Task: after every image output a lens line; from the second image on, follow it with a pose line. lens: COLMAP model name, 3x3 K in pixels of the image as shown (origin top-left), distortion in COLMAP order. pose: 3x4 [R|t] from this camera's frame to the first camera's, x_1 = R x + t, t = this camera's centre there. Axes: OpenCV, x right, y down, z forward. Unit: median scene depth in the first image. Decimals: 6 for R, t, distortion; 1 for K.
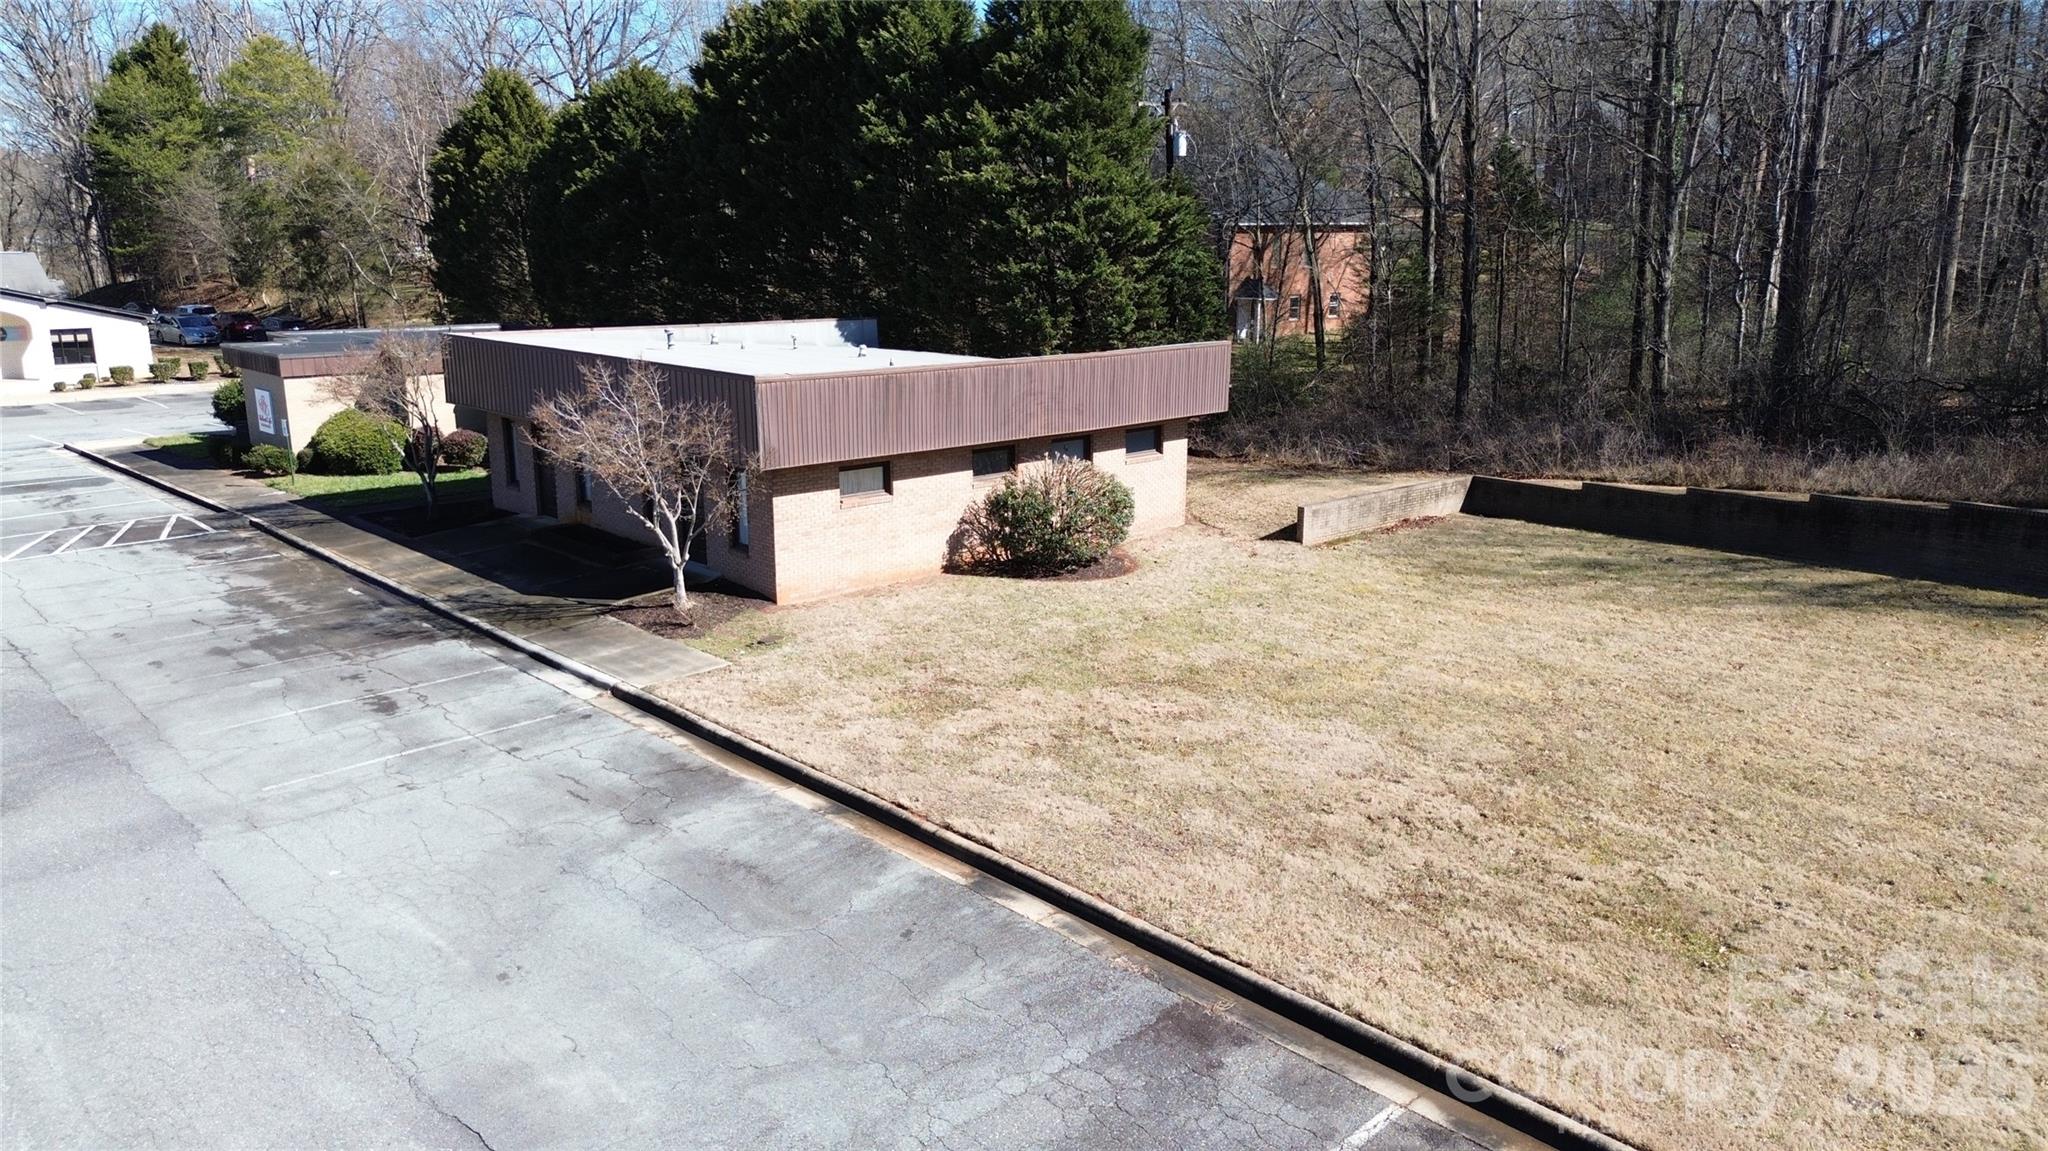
lens RADIAL K [[1455.7, 0, 1023.7], [0, 1455.7, 580.8], [0, 0, 1]] dist [0.070346, -0.061377]
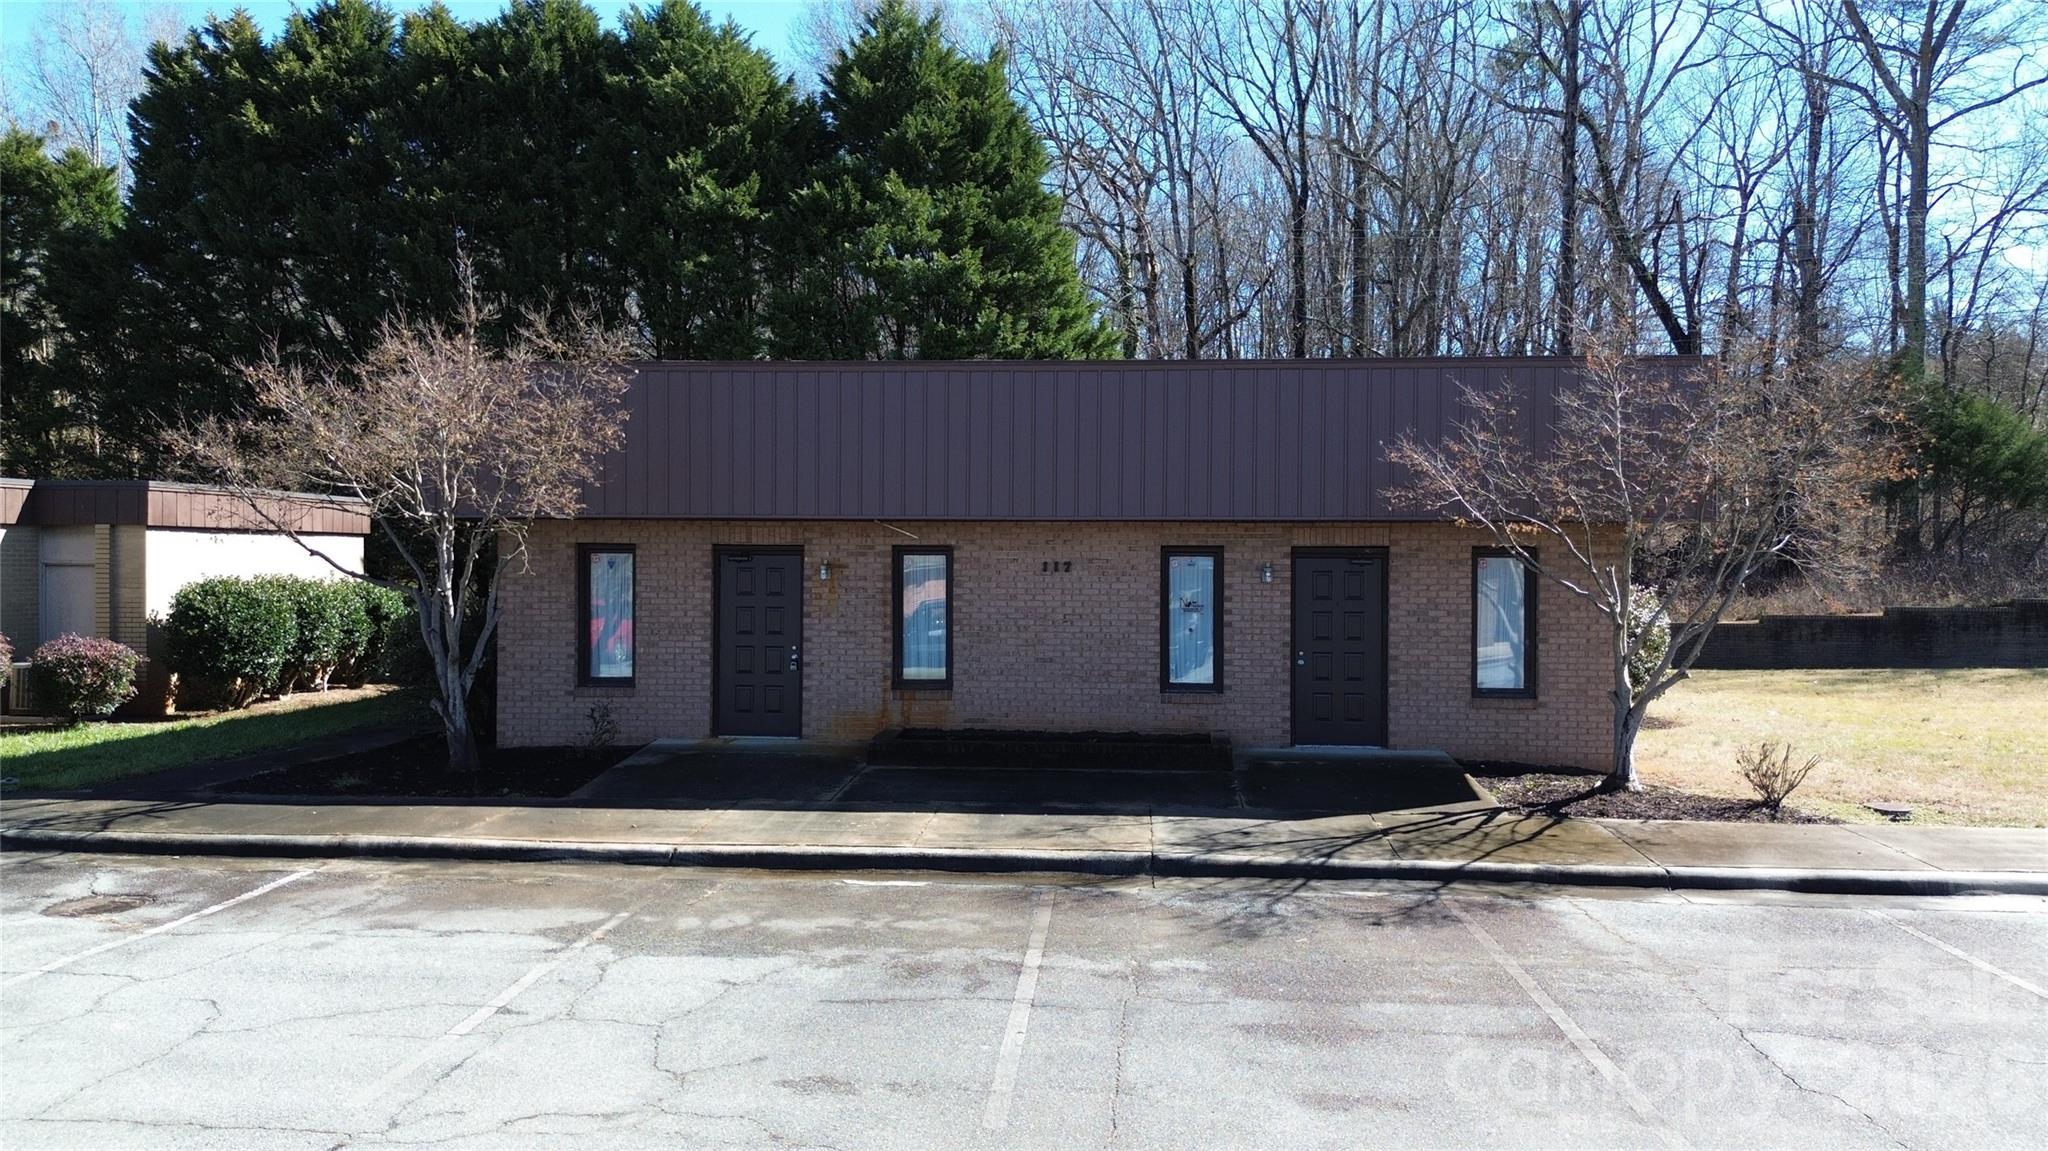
lens RADIAL K [[1455.7, 0, 1024.6], [0, 1455.7, 577.9], [0, 0, 1]] dist [0.070346, -0.061377]
pose [[0.741035, -0.004318, 0.671453, -0.568269], [0.153928, 0.974442, -0.163613, -0.001651], [-0.653585, 0.224598, 0.722760, 0.575966]]
